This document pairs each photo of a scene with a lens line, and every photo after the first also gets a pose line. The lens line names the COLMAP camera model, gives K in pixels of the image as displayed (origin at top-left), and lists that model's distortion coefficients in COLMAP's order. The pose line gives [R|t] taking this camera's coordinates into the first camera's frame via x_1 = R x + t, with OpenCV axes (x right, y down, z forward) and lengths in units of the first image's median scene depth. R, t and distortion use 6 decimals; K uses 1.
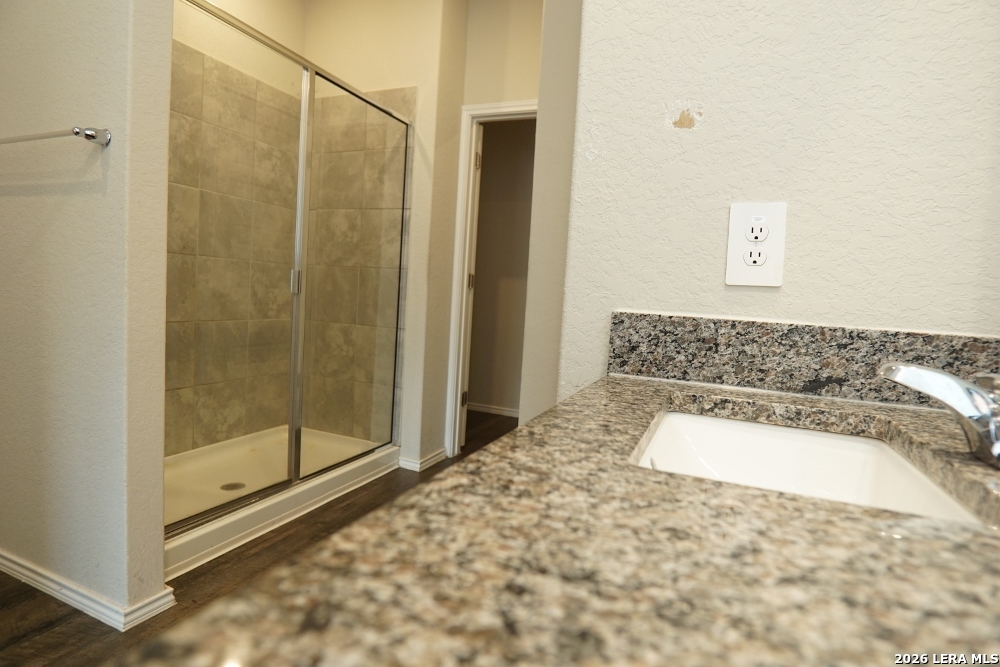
lens RADIAL K [[531.1, 0, 499.2], [0, 531.1, 328.7], [0, 0, 1]] dist [-0.033178, 0.007742]
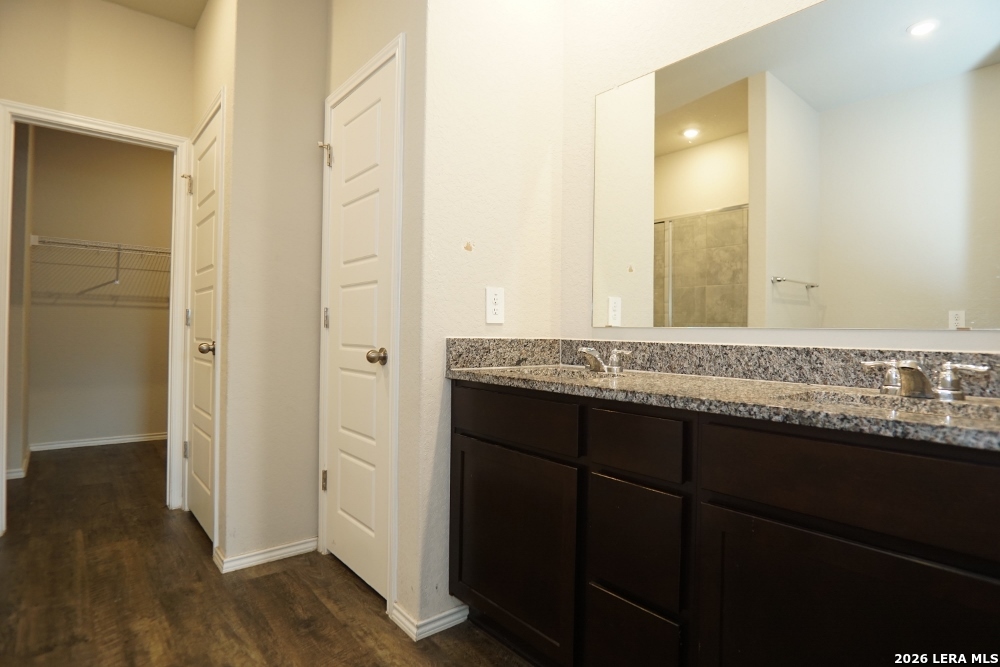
lens RADIAL K [[531.1, 0, 499.9], [0, 531.1, 333.3], [0, 0, 1]] dist [-0.033178, 0.007742]
pose [[0.462151, -0.050707, 0.885350, -1.569038], [0.071999, 0.997213, 0.019531, -0.081117], [-0.883873, 0.054718, 0.464515, -0.100095]]
